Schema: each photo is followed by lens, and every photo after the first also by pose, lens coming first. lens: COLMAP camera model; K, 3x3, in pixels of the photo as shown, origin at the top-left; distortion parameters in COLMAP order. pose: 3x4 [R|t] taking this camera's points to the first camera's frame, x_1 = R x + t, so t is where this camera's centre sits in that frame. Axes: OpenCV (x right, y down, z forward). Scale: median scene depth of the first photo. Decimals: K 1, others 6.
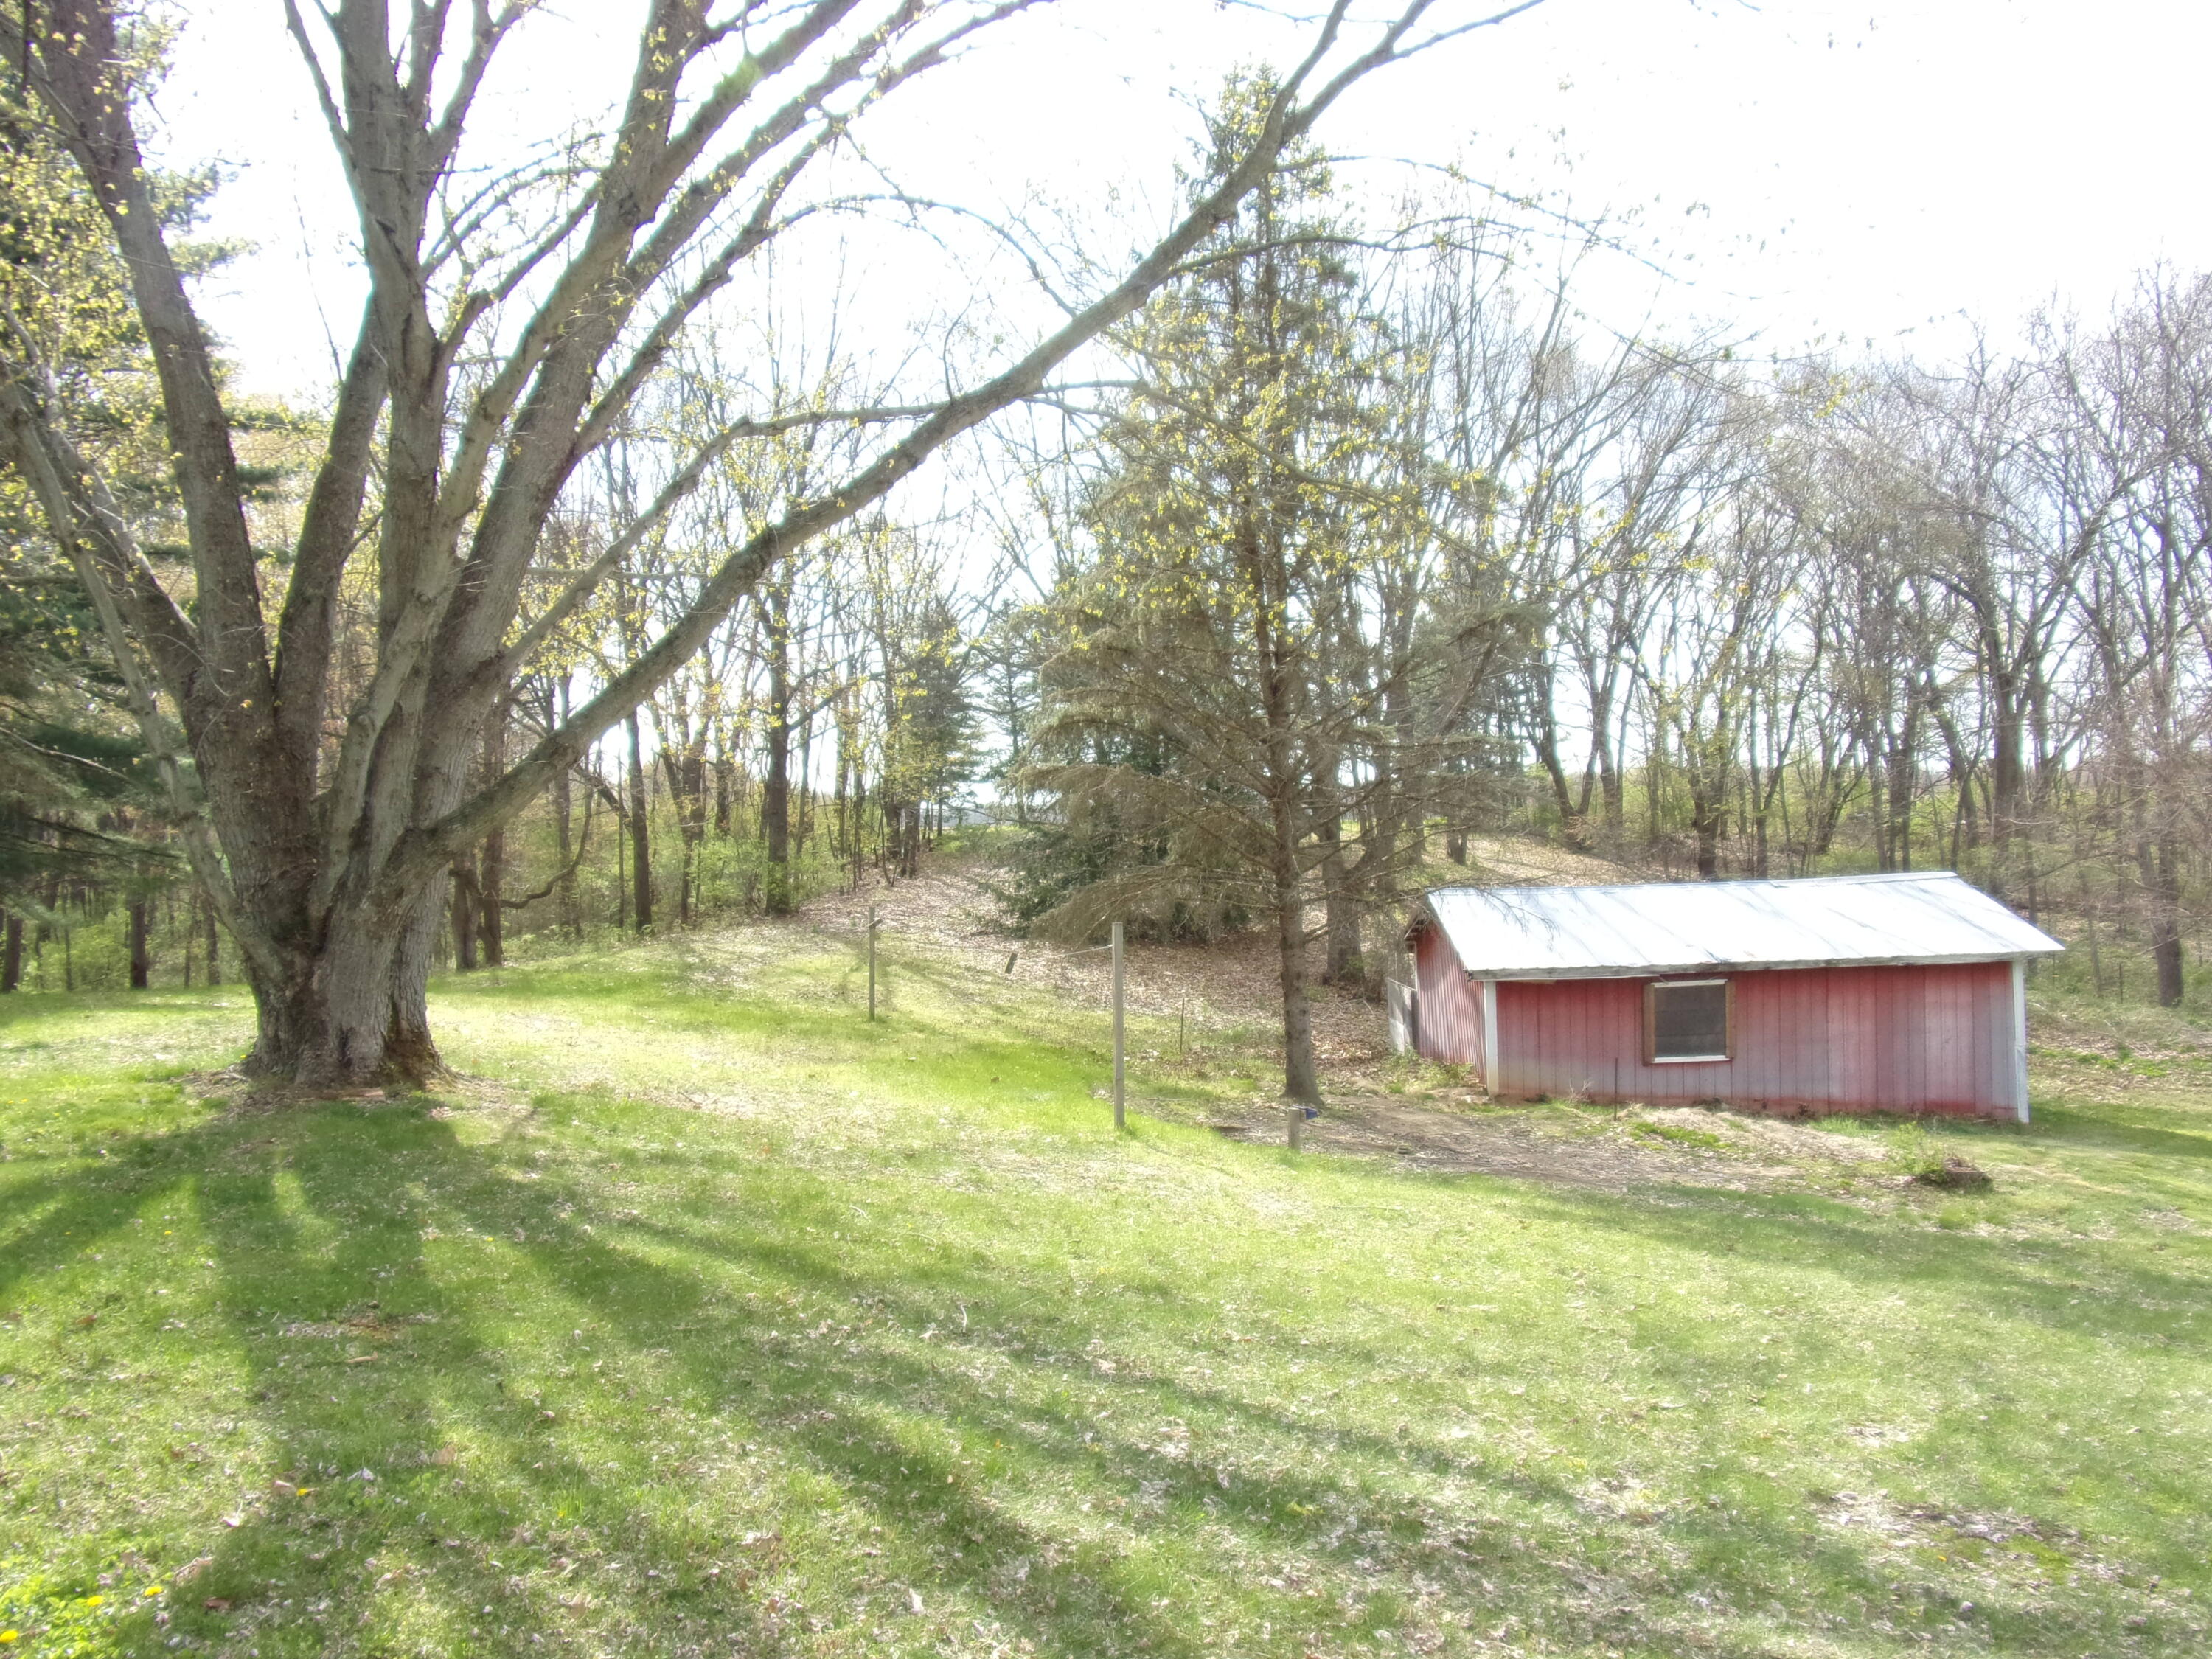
lens RADIAL K [[1650.1, 0, 1098.7], [0, 1650.1, 860.1], [0, 0, 1]] dist [0.002171, 0.002237]
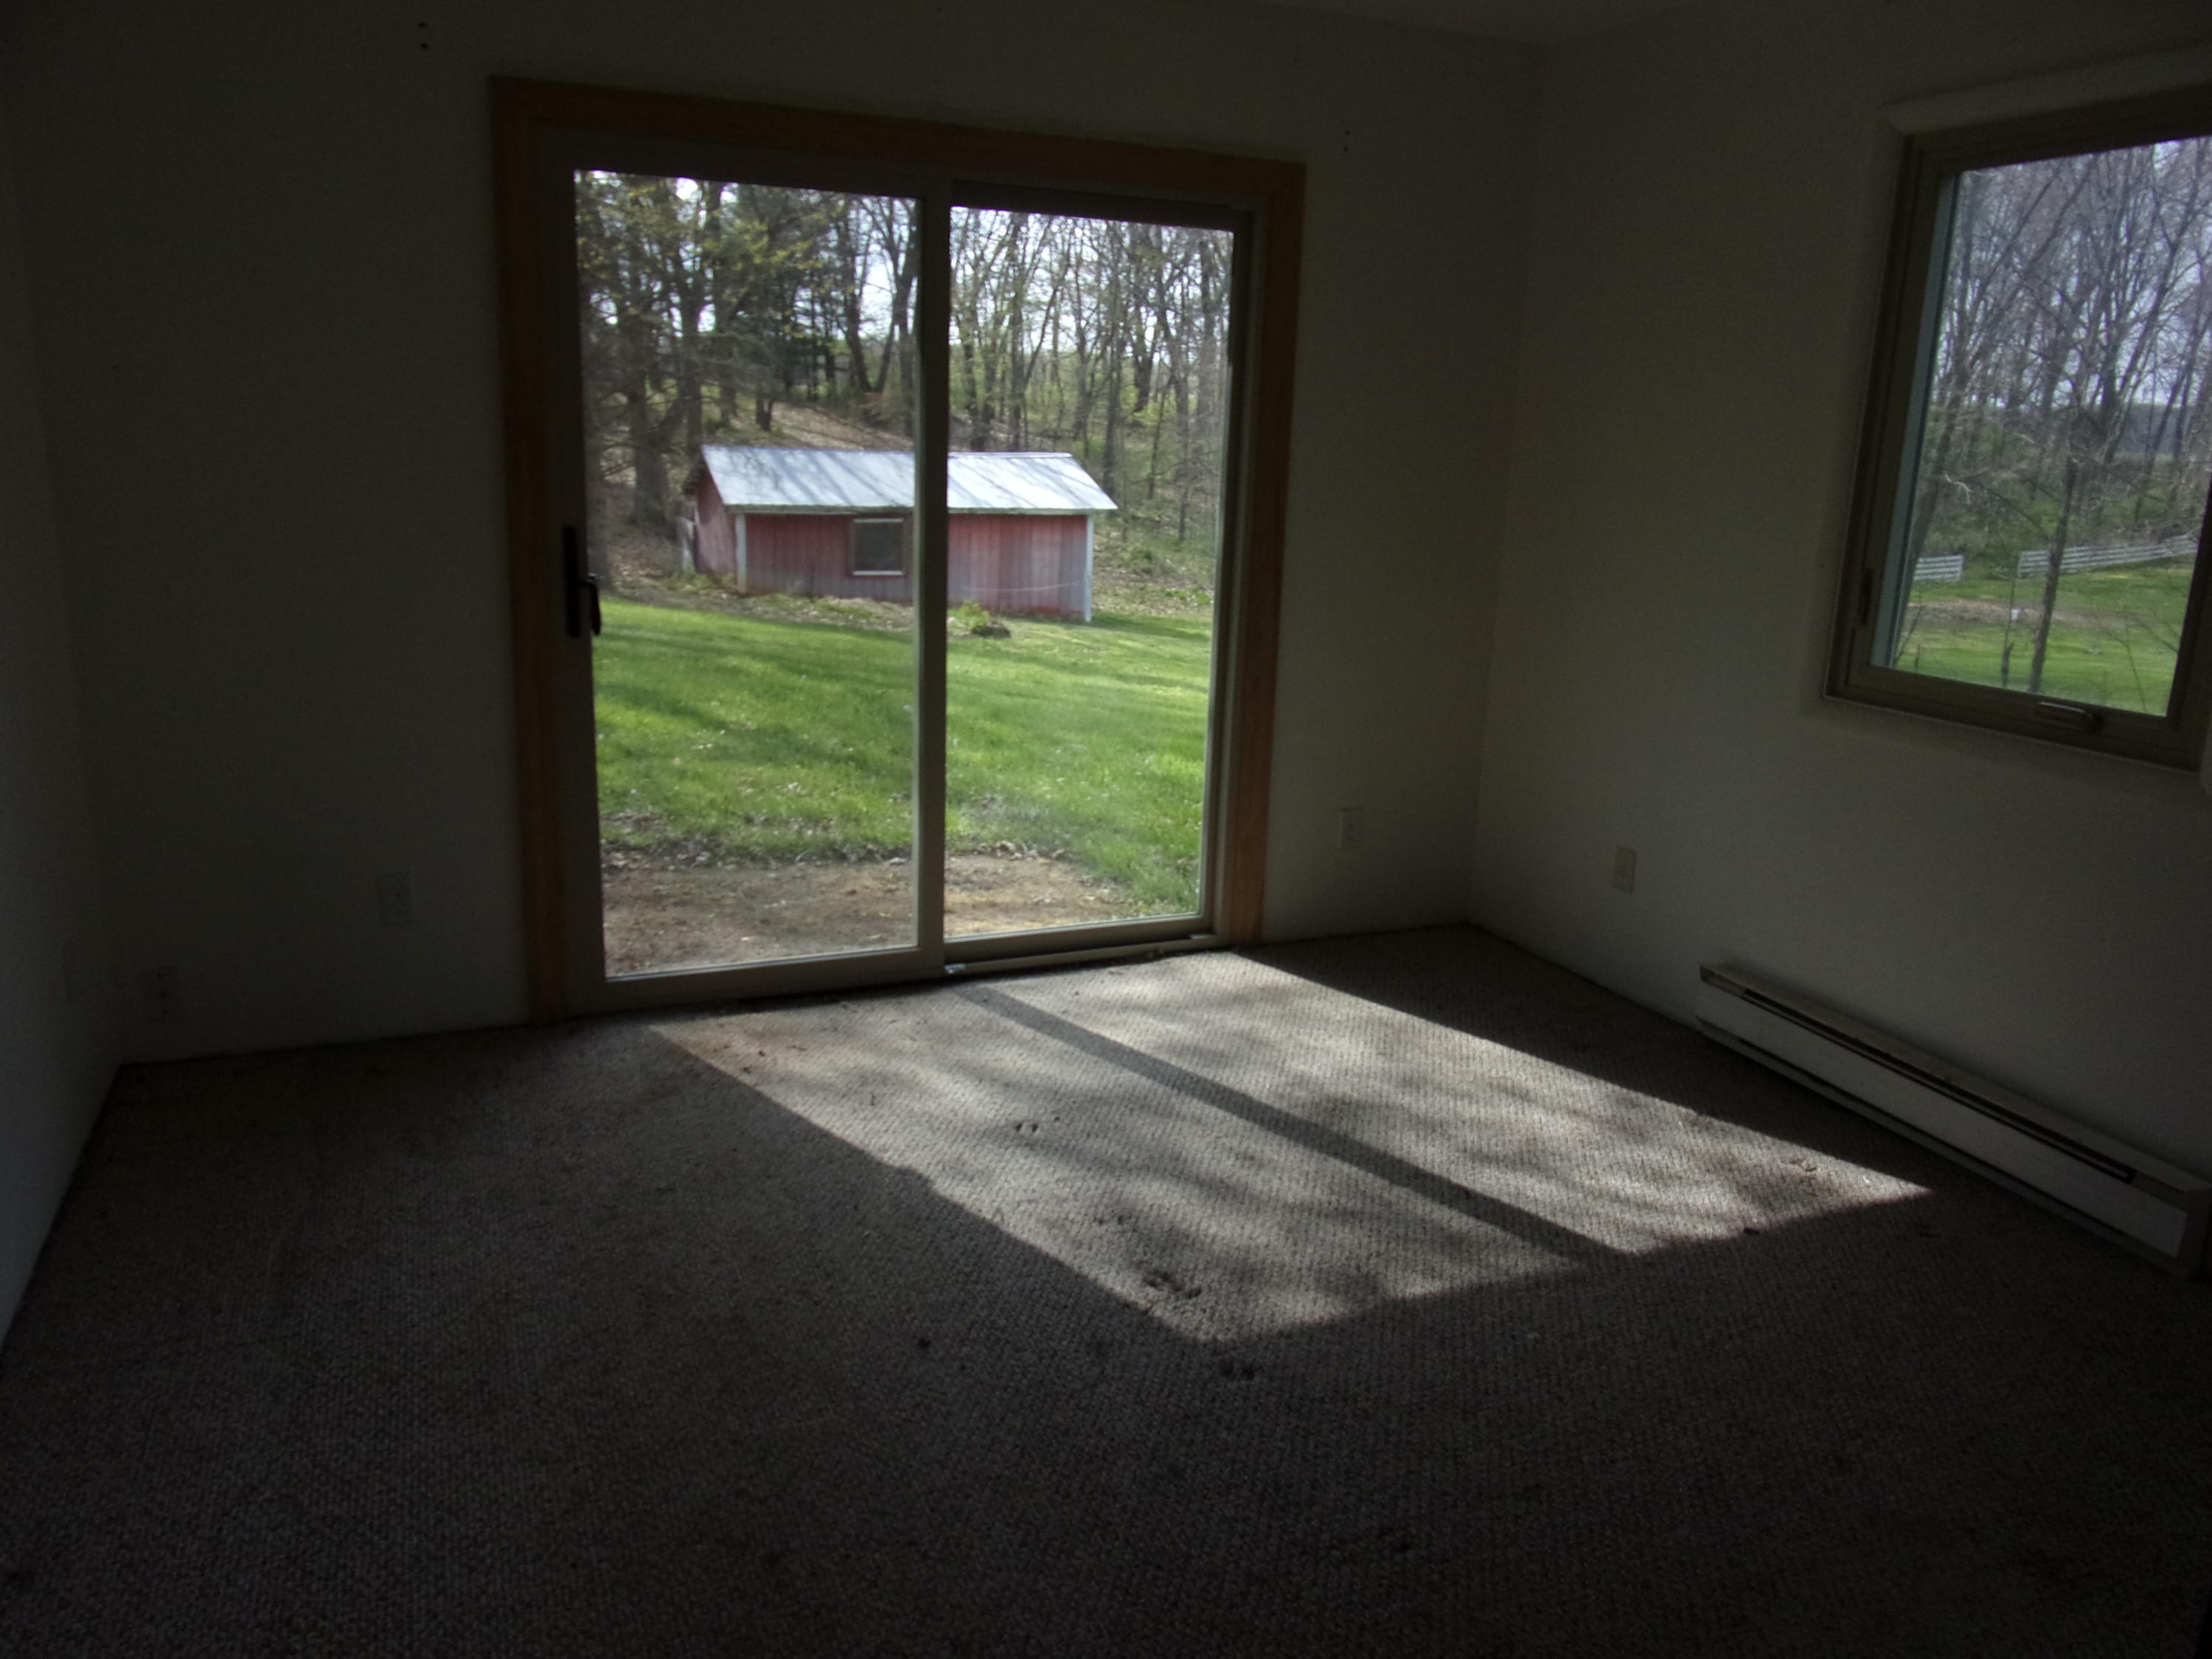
lens RADIAL K [[1650.1, 0, 1098.7], [0, 1650.1, 860.1], [0, 0, 1]] dist [0.002171, 0.002237]
pose [[0.922715, -0.036916, 0.383710, -0.031084], [-0.061824, 0.968347, 0.241831, 0.000839], [-0.380492, -0.246864, 0.891226, -0.427887]]
